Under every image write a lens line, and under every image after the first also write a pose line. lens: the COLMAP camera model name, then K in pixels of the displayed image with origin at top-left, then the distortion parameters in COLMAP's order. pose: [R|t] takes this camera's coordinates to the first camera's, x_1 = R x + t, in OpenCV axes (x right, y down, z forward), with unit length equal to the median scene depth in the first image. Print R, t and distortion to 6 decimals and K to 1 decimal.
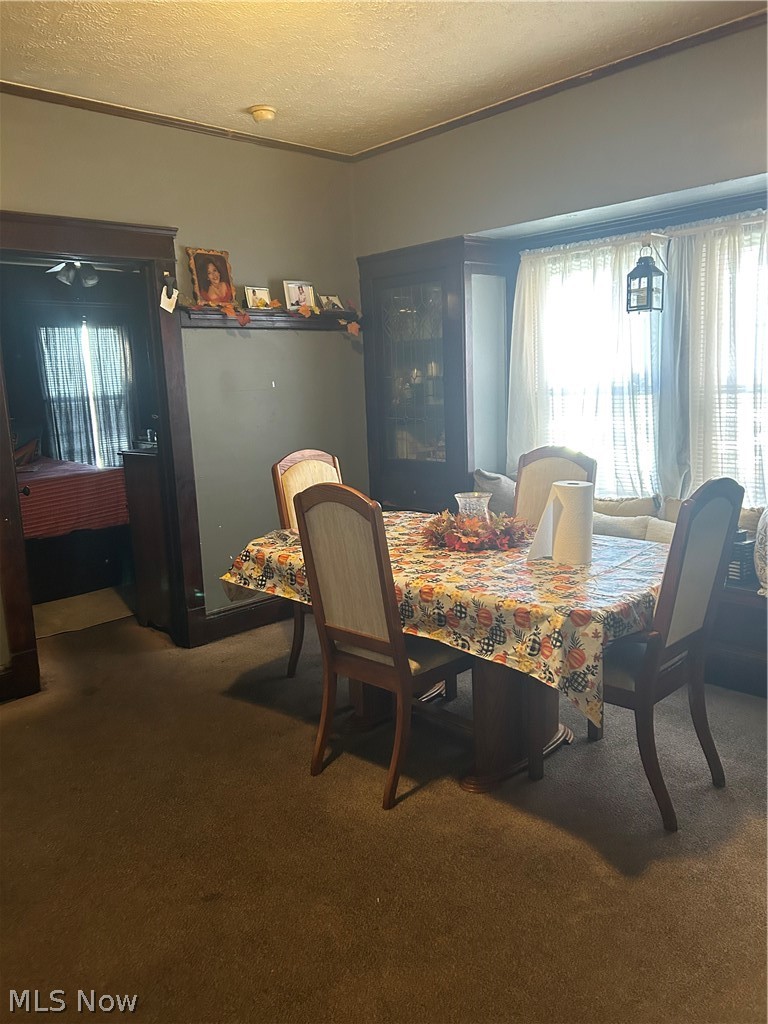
lens RADIAL K [[758.6, 0, 384.0], [0, 758.6, 512.0], [0, 0, 1]] dist [0.035111, -0.048851]
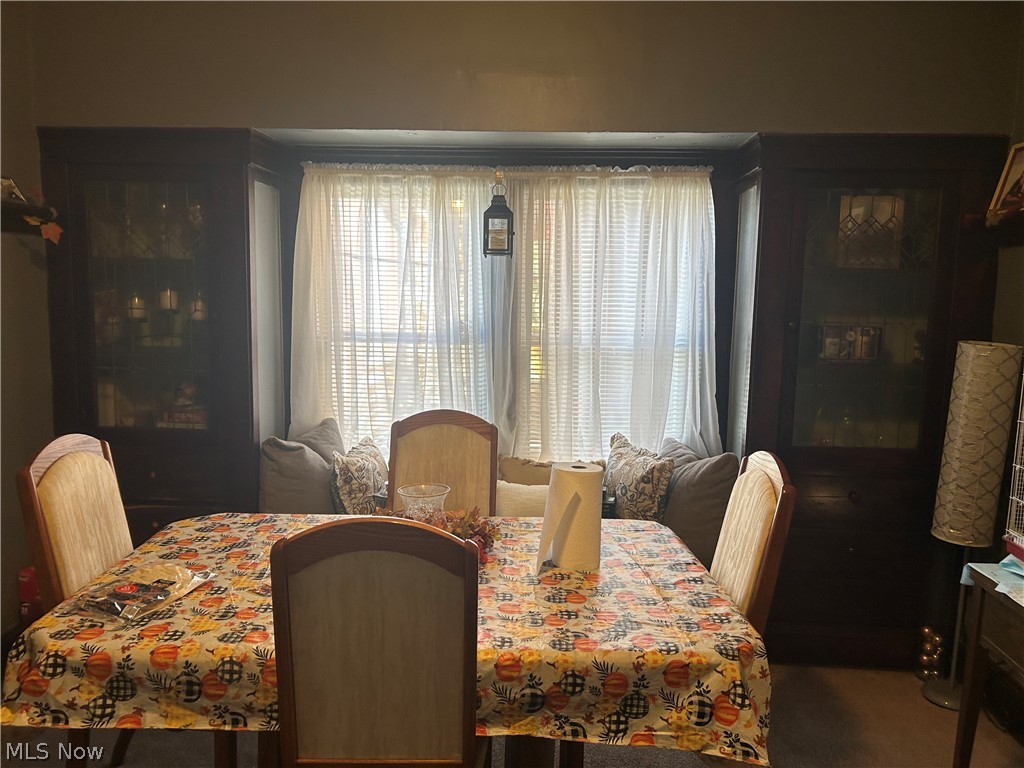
lens RADIAL K [[758.6, 0, 512.0], [0, 758.6, 384.0], [0, 0, 1]] dist [0.035111, -0.048851]
pose [[0.723270, -0.029640, 0.689929, -0.383369], [0.076387, 0.996381, -0.037273, -0.109725], [-0.686328, 0.079660, 0.722916, 0.503810]]
